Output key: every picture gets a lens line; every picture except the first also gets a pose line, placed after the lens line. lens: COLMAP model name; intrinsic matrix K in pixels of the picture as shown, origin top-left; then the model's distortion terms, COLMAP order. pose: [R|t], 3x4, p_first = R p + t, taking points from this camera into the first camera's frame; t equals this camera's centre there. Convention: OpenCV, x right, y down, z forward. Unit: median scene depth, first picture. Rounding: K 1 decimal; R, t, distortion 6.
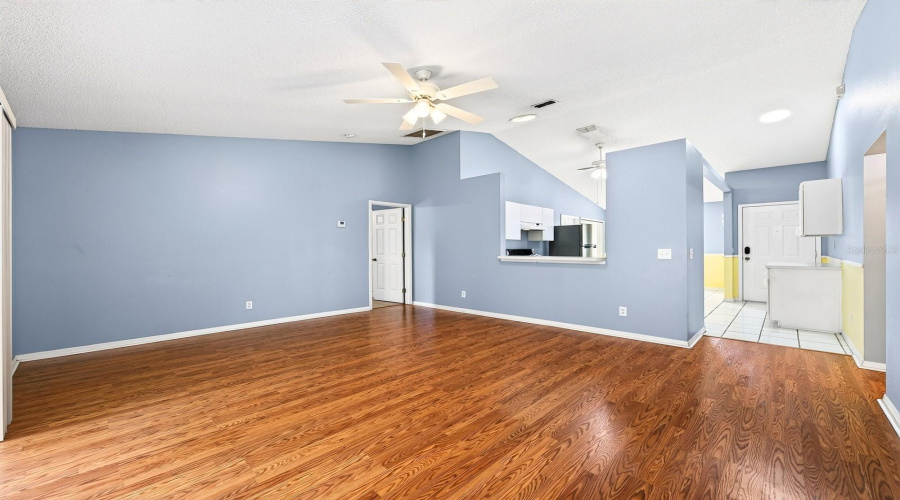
lens RADIAL K [[354.4, 0, 448.3], [0, 354.4, 249.3], [0, 0, 1]] dist [-0.001908, -0.000010]
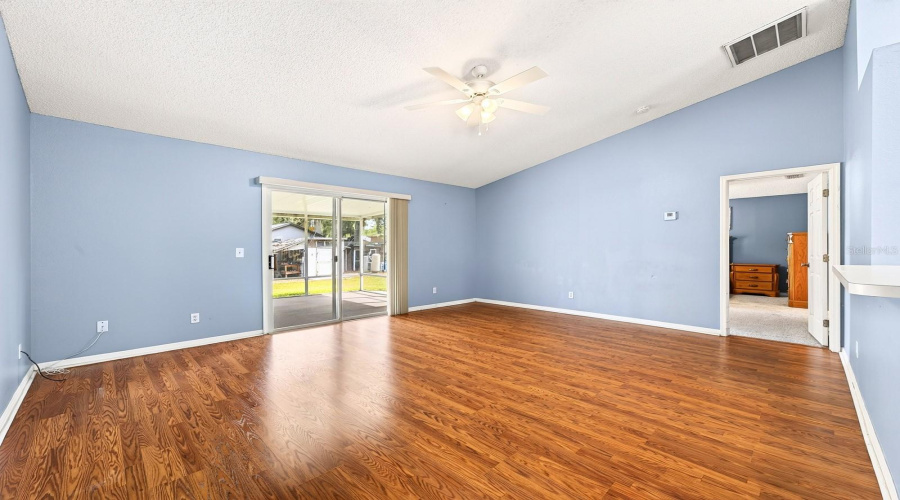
lens RADIAL K [[354.4, 0, 448.3], [0, 354.4, 249.3], [0, 0, 1]] dist [-0.001908, -0.000010]
pose [[-0.032774, 0.005434, -0.999448, 1.161669], [0.002546, 0.999982, 0.005354, -0.002181], [0.999460, -0.002369, -0.032787, 1.179462]]
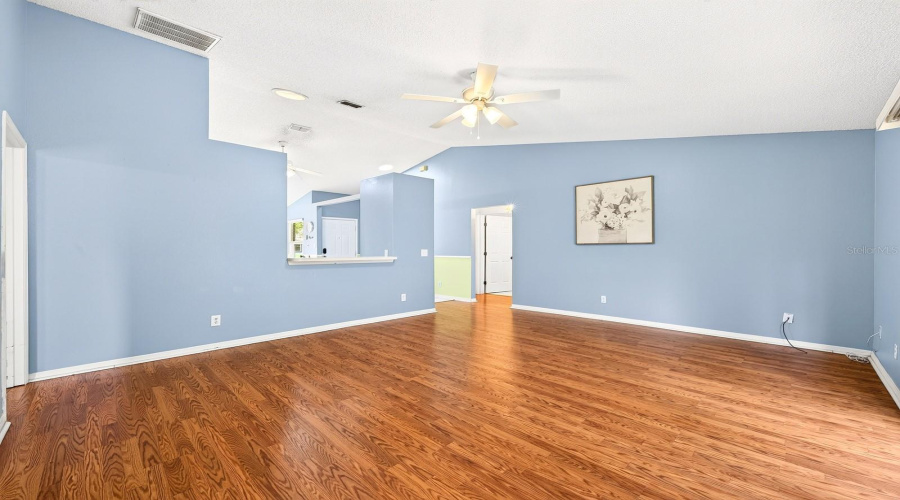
lens RADIAL K [[354.4, 0, 448.3], [0, 354.4, 249.3], [0, 0, 1]] dist [-0.001908, -0.000010]
pose [[0.020990, 0.001674, 0.999778, -1.348058], [0.002376, 0.999996, -0.001724, 0.001597], [-0.999777, 0.002411, 0.020986, 1.329696]]
